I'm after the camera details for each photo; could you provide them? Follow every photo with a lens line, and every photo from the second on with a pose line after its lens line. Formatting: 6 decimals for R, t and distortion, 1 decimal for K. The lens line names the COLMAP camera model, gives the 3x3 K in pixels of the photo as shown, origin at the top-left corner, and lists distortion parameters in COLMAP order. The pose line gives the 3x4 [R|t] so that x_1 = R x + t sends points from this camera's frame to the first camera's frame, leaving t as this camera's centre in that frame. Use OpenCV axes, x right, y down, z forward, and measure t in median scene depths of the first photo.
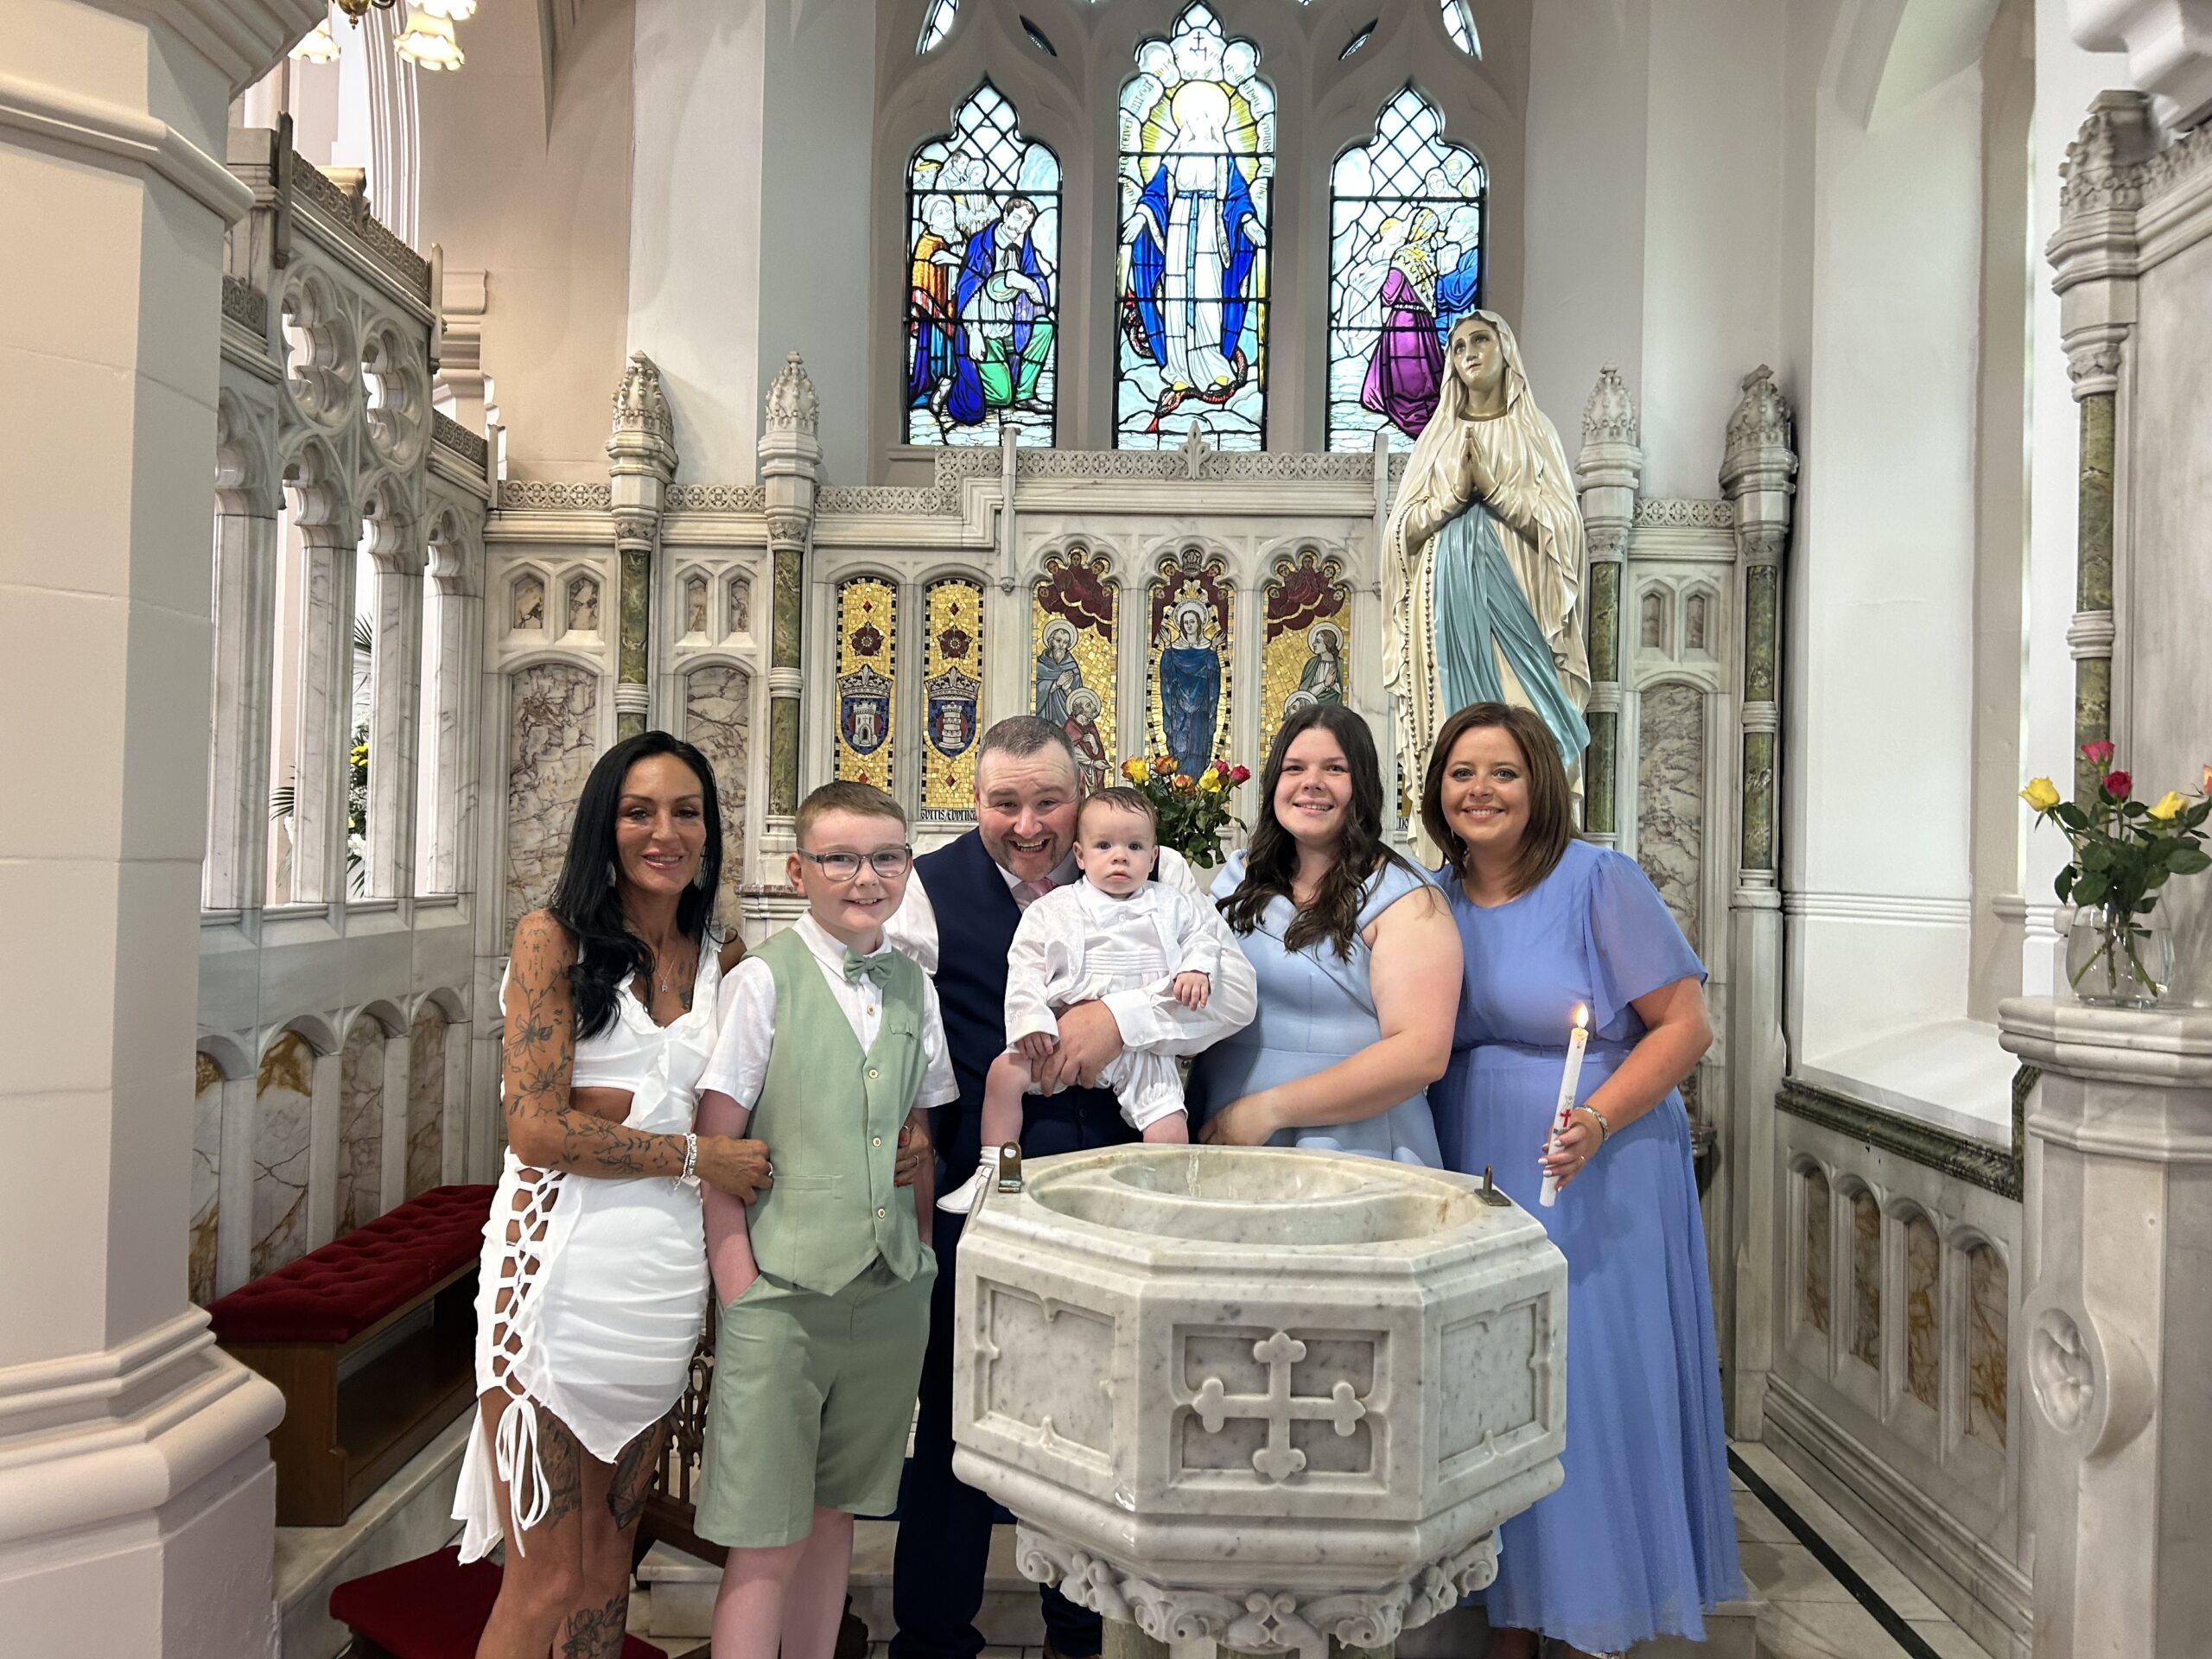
lens RADIAL K [[1672.2, 0, 1084.2], [0, 1672.2, 820.7], [0, 0, 1]] dist [0.017508, -0.027699]
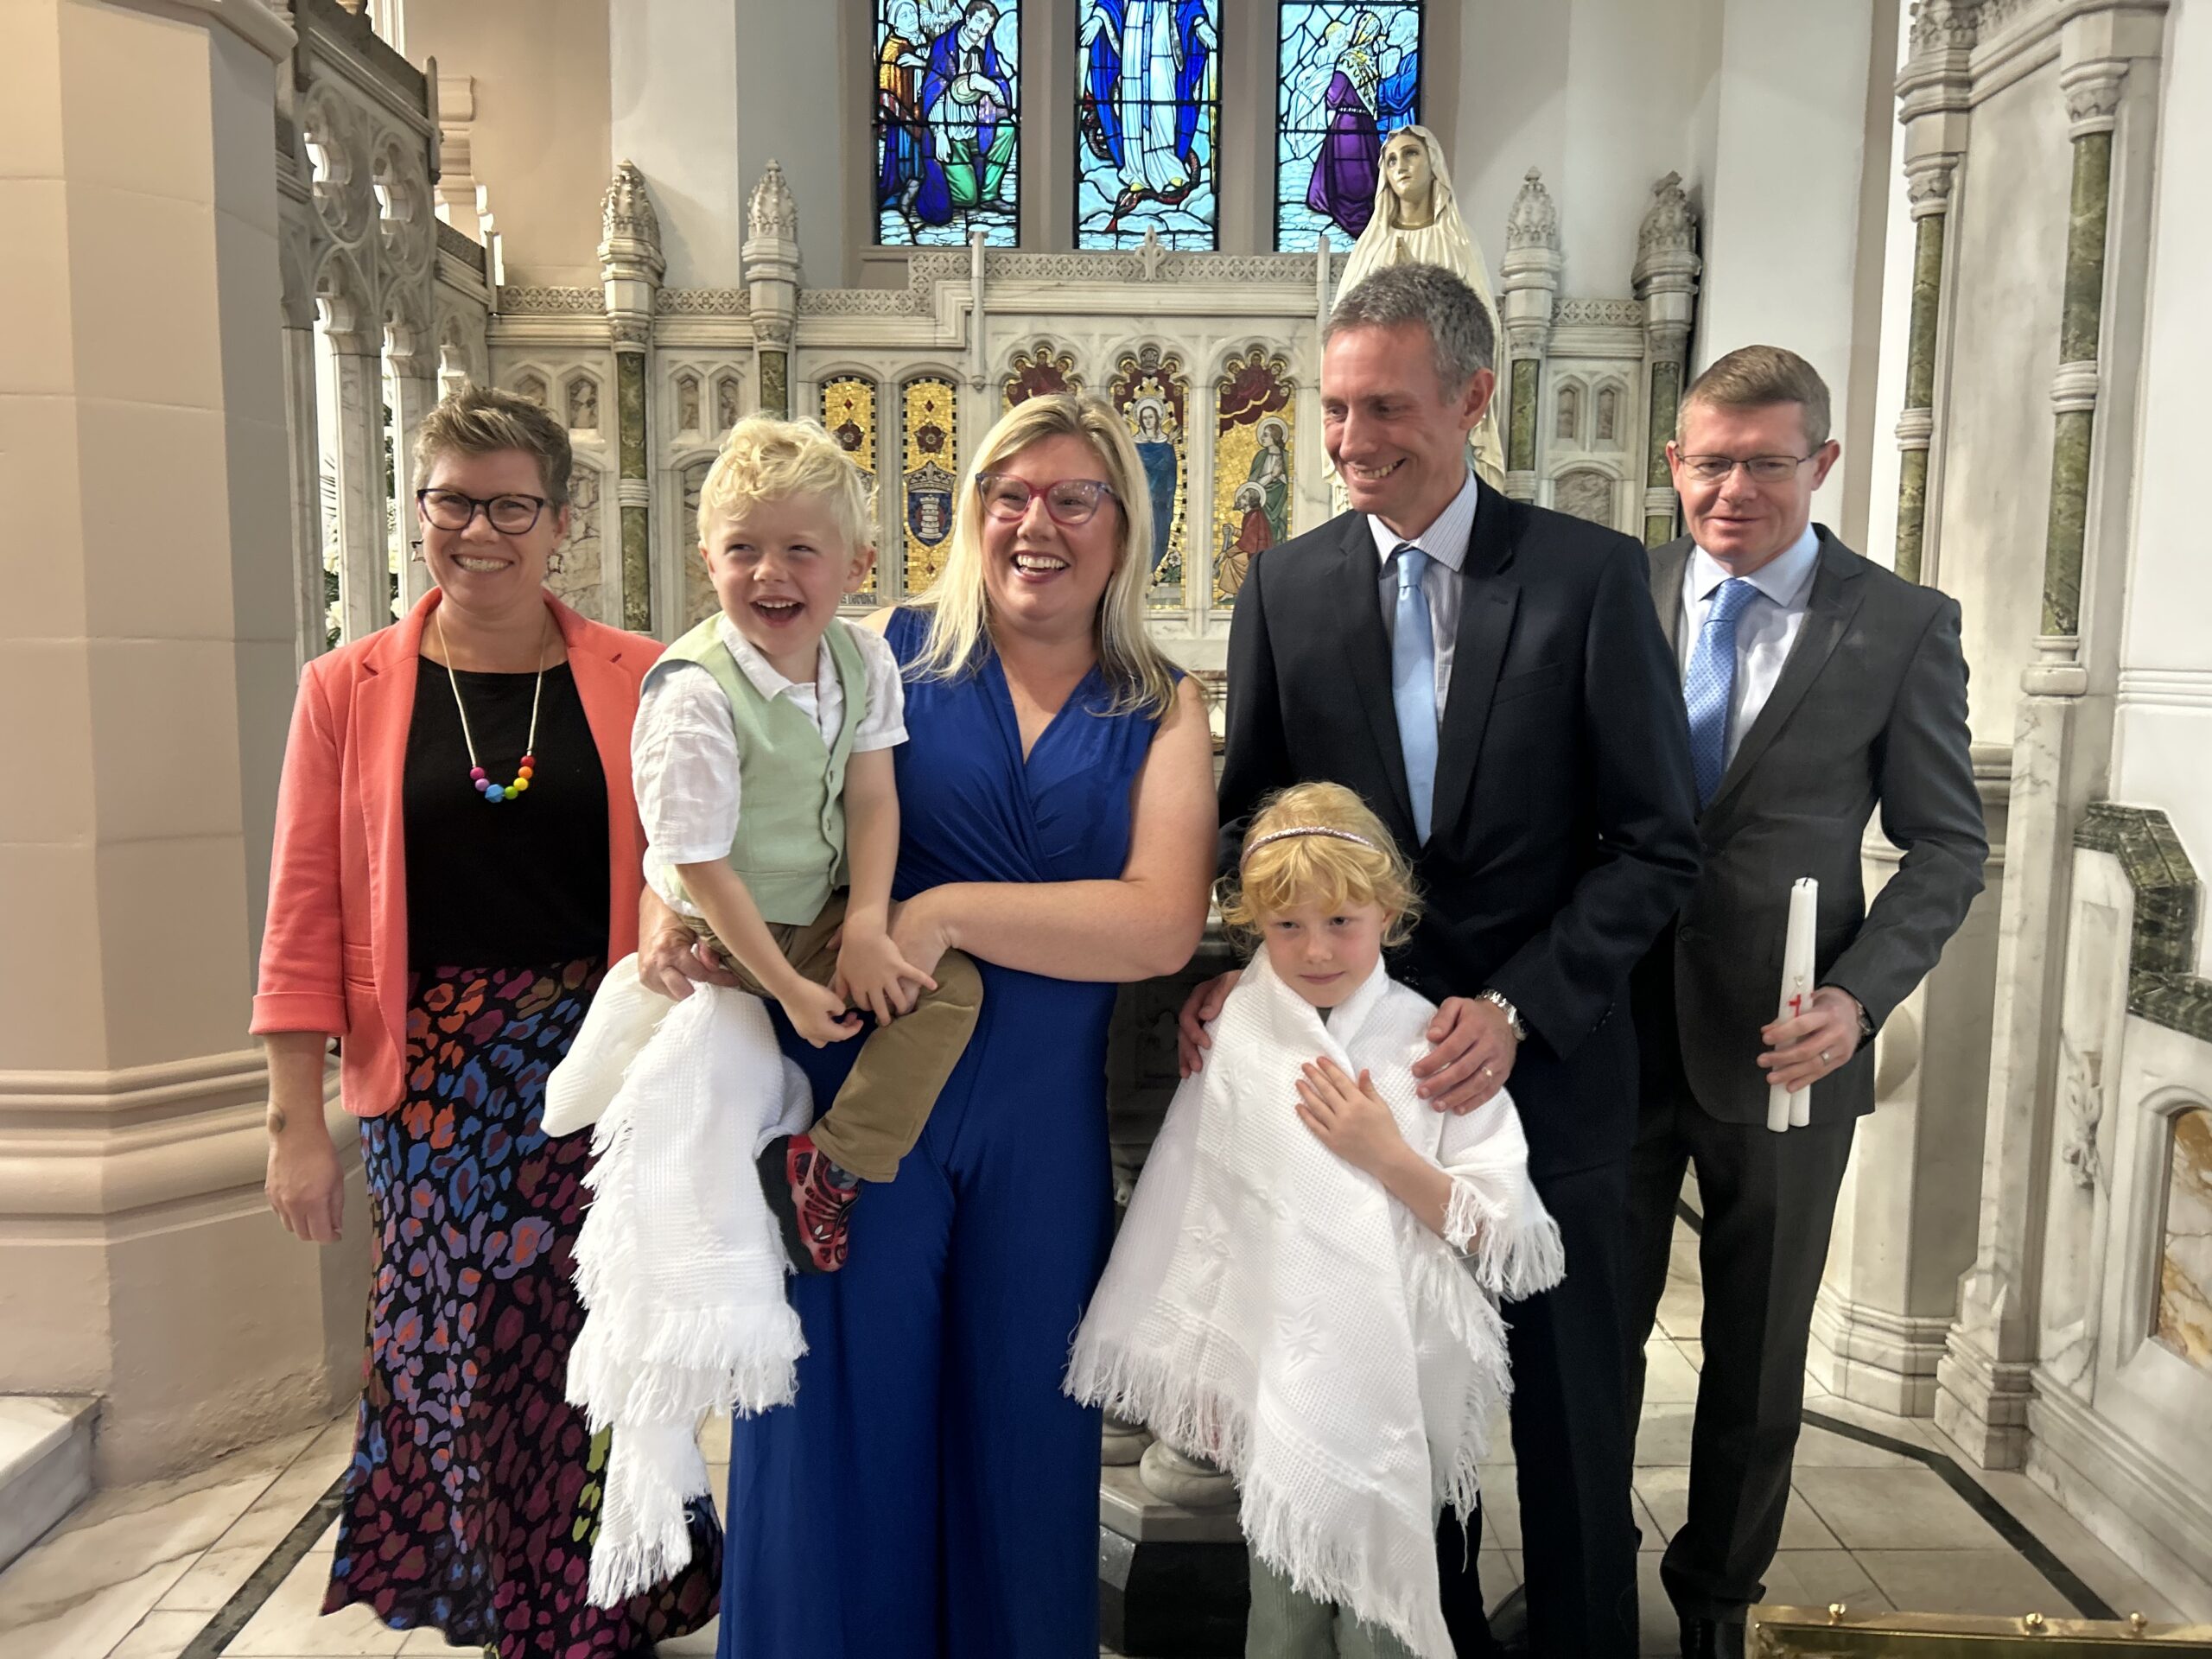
lens RADIAL K [[1672.2, 0, 1112.1], [0, 1672.2, 820.5], [0, 0, 1]] dist [0.017508, -0.027699]
pose [[0.999130, -0.016054, 0.038491, -0.006596], [0.011144, 0.992152, 0.124537, 0.005974], [-0.040188, -0.124000, 0.991468, -0.119209]]
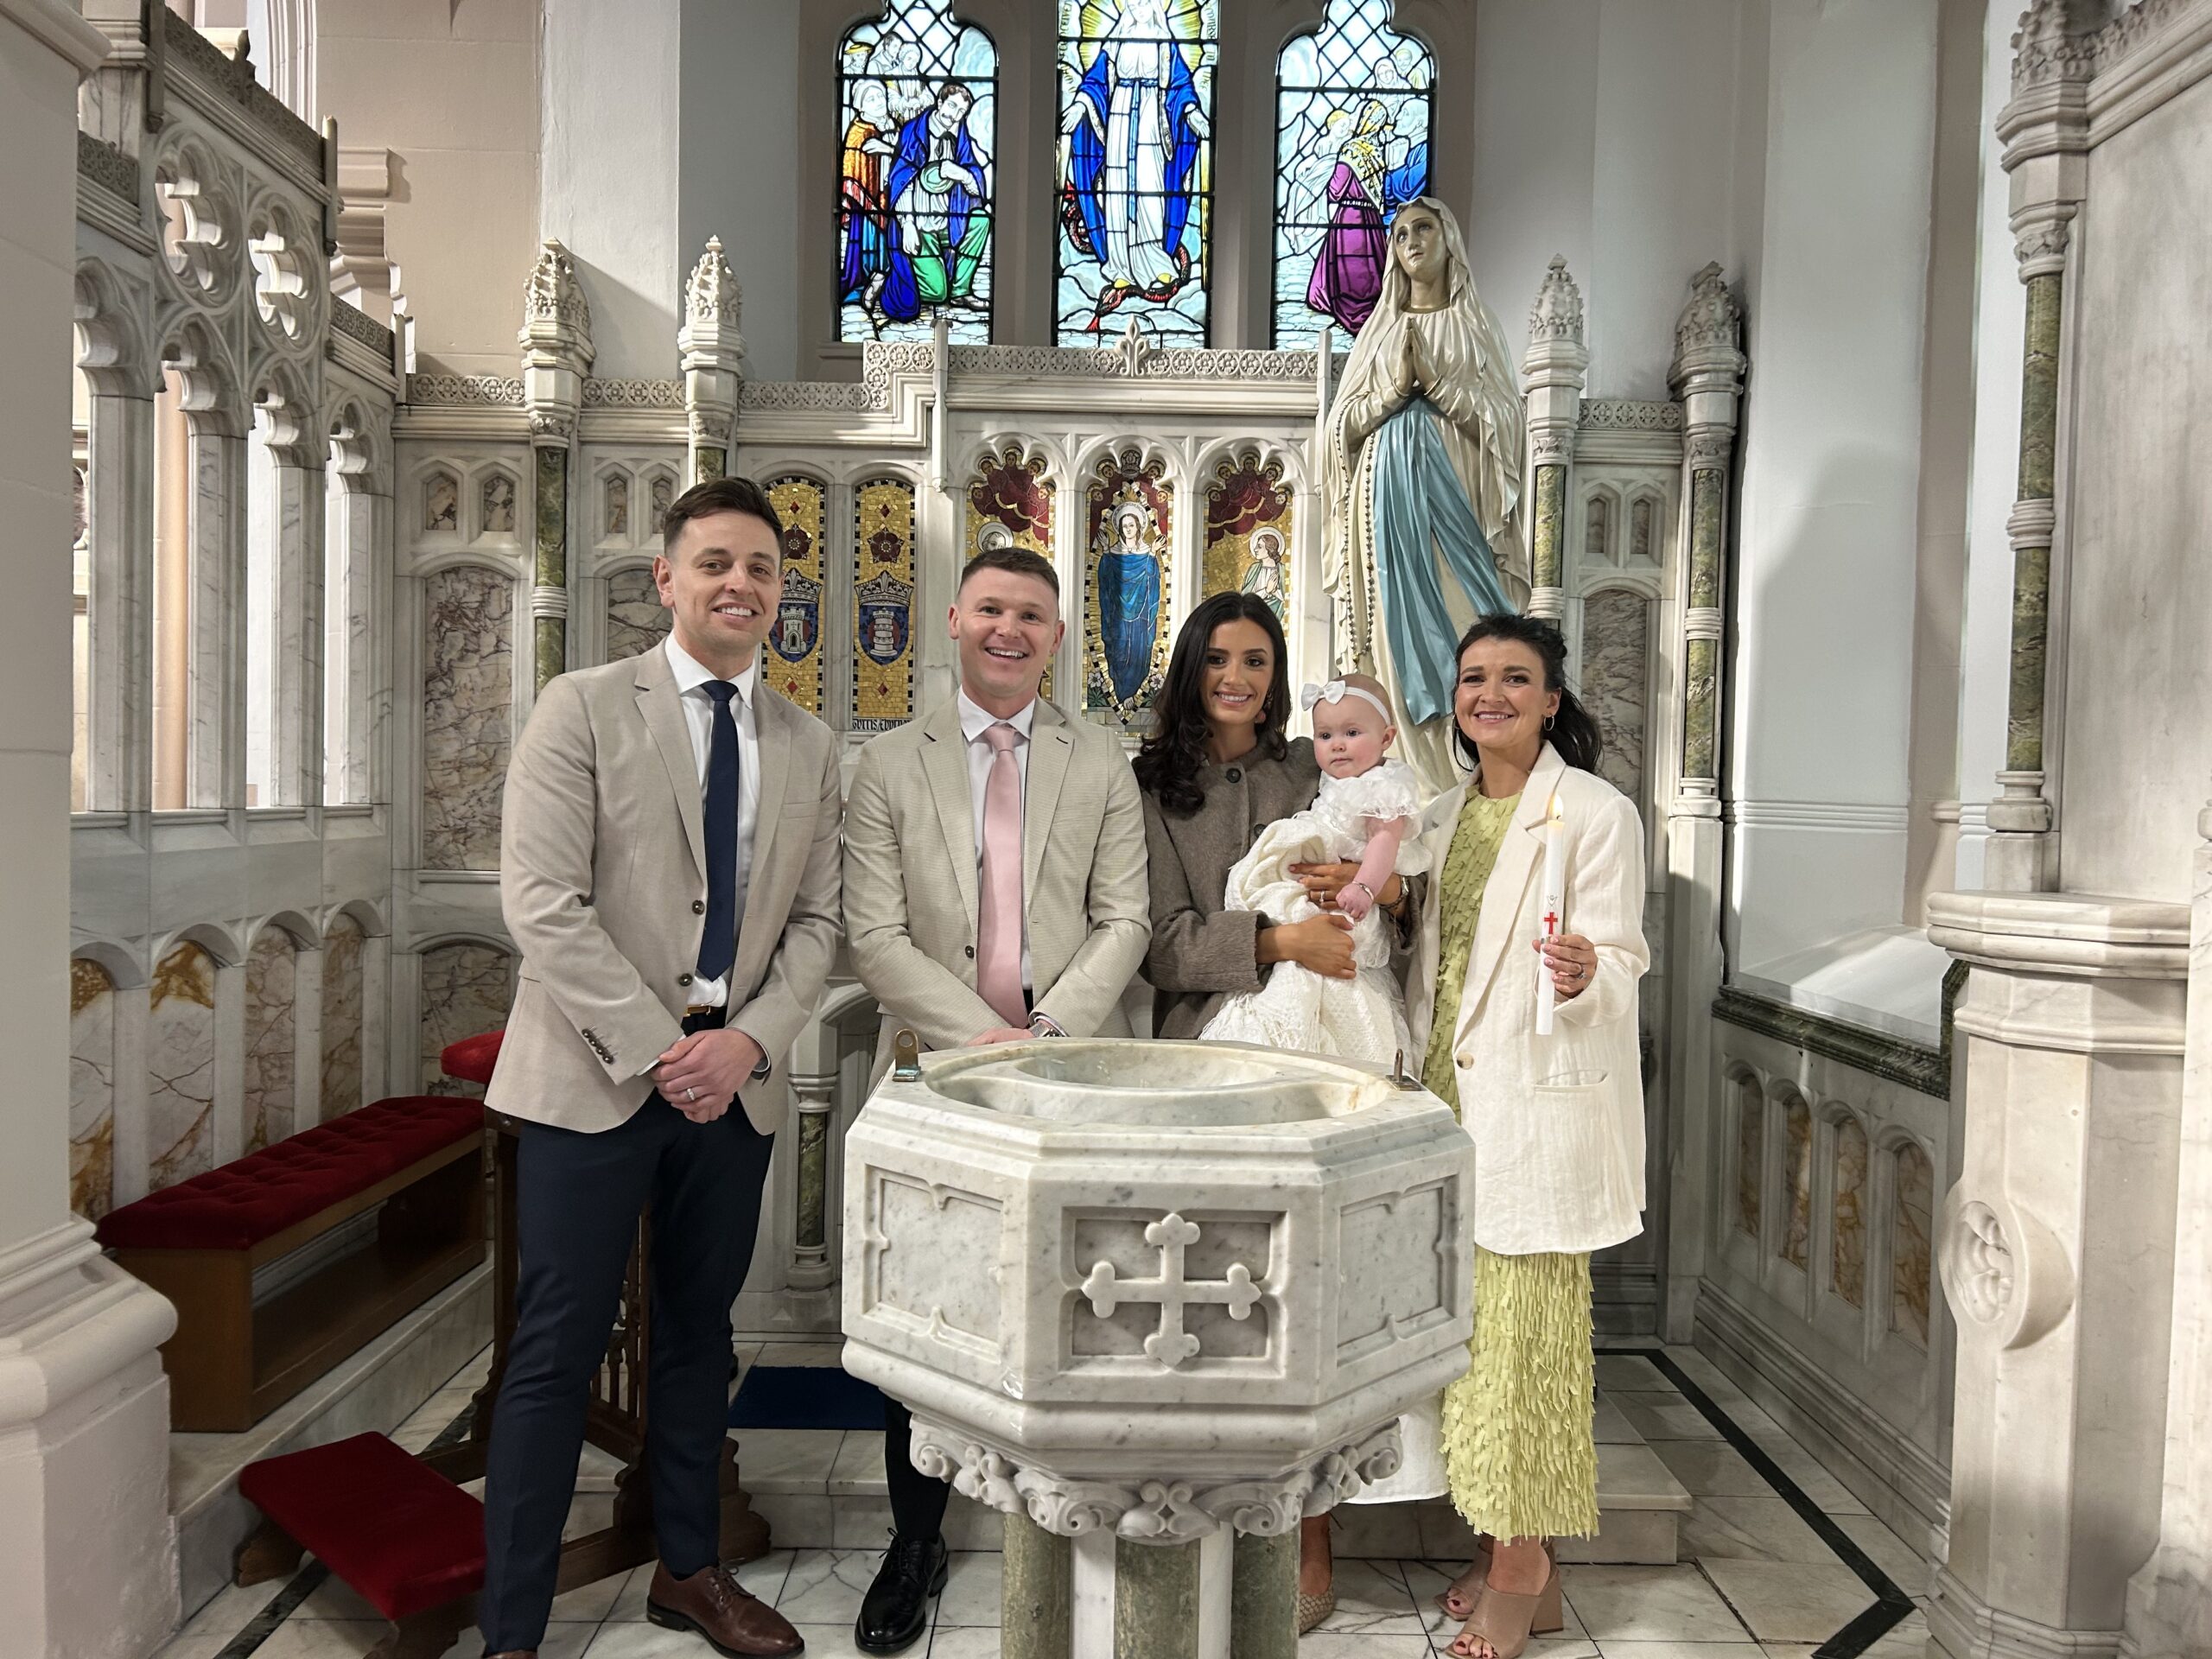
lens RADIAL K [[1672.2, 0, 1099.6], [0, 1672.2, 835.8], [0, 0, 1]] dist [0.017508, -0.027699]
pose [[0.999539, -0.001744, 0.030299, 0.018170], [0.000311, 0.998884, 0.047231, 0.016962], [-0.030348, -0.047200, 0.998424, 0.020417]]
